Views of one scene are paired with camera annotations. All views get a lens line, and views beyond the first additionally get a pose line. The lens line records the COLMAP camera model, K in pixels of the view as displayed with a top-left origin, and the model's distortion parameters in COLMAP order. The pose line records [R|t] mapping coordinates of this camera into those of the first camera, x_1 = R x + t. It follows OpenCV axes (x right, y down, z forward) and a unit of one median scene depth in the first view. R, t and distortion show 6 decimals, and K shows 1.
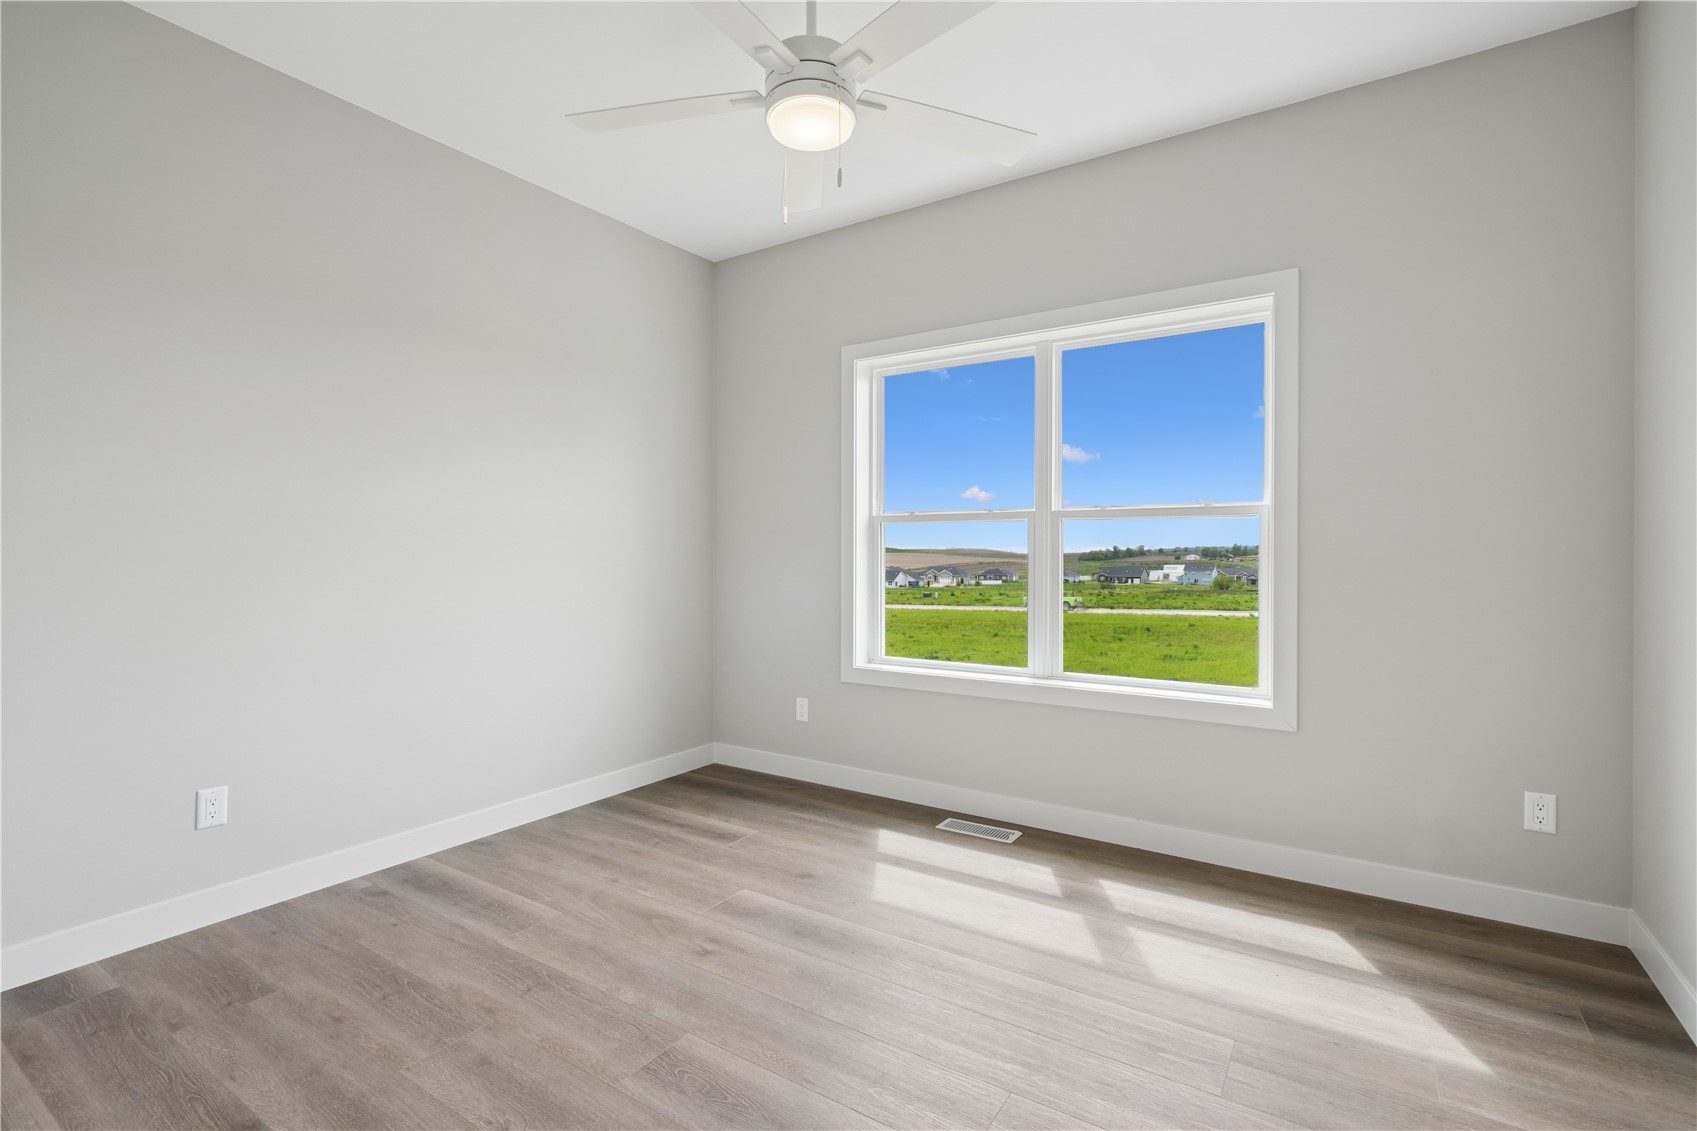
lens RADIAL K [[769.1, 0, 835.8], [0, 769.1, 572.7], [0, 0, 1]] dist [0.003067, -0.000348]
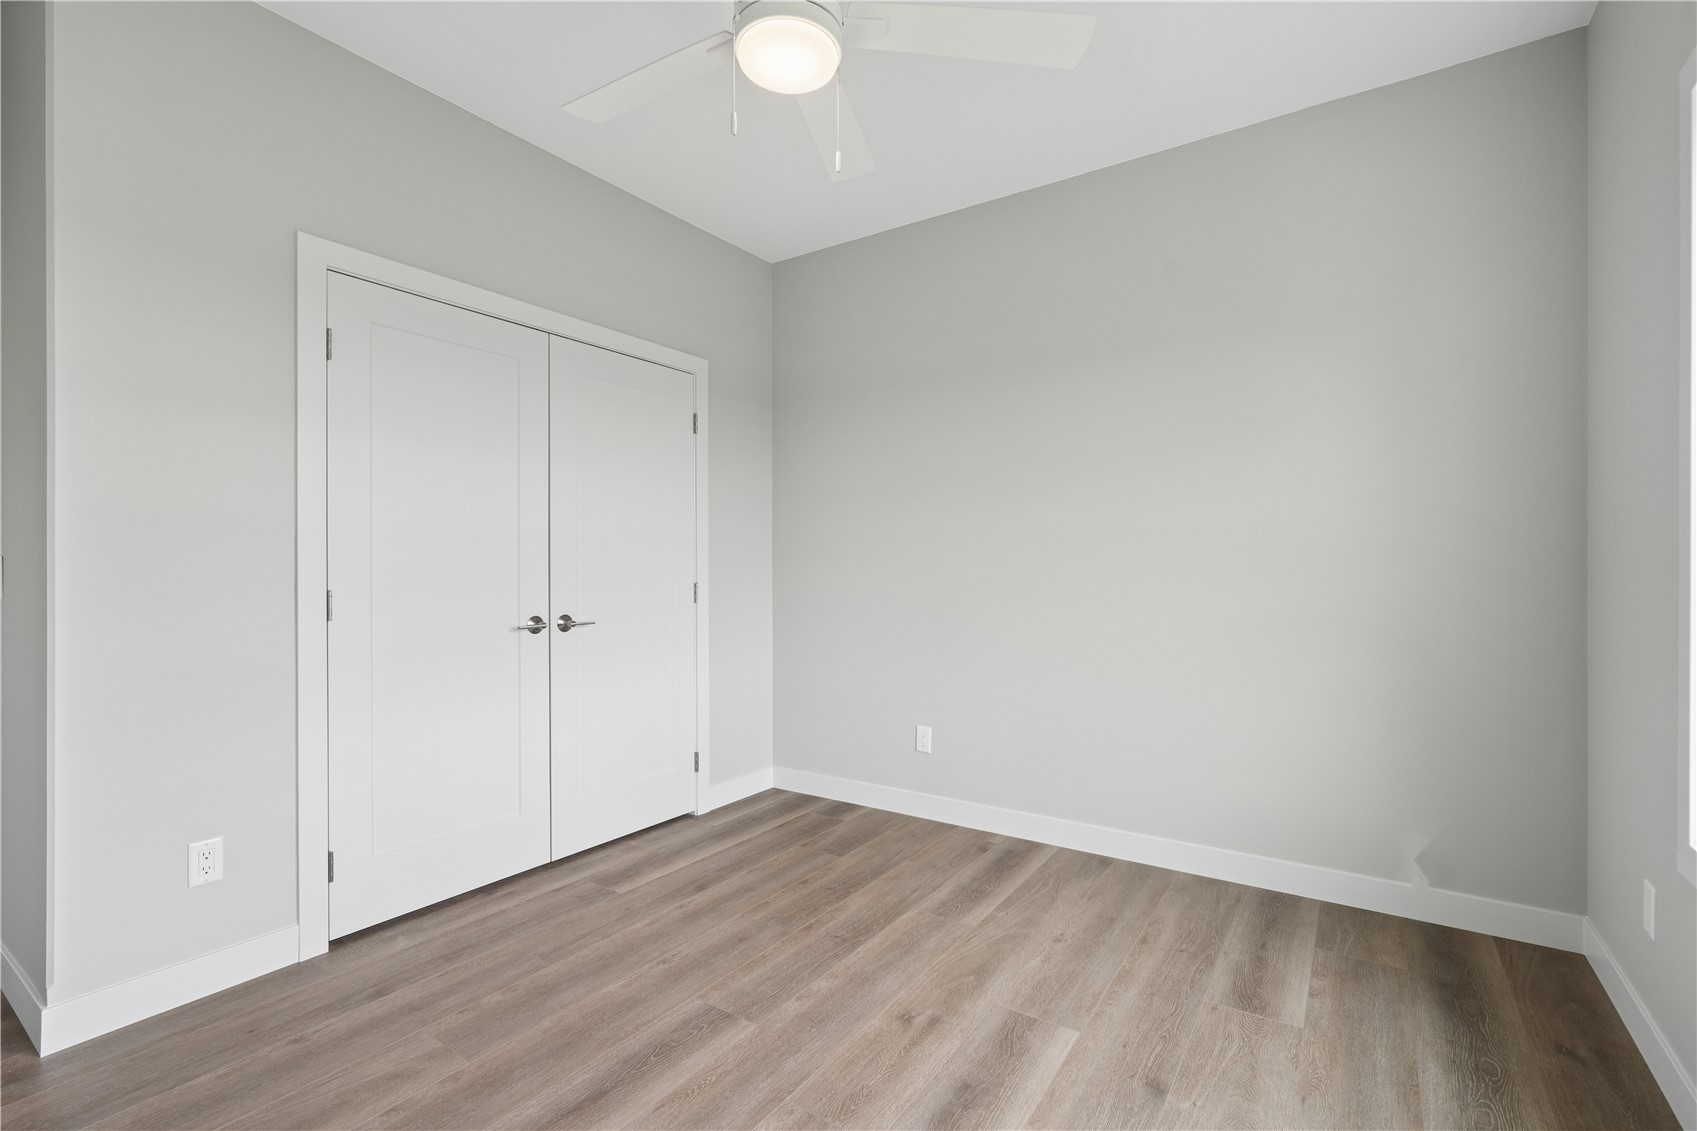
lens RADIAL K [[769.1, 0, 846.5], [0, 769.1, 569.2], [0, 0, 1]] dist [0.003067, -0.000348]
pose [[0.001128, 0.000748, -0.999999, 0.580774], [-0.020956, 0.999780, 0.000724, -0.009714], [0.999780, 0.020955, 0.001143, 0.767010]]
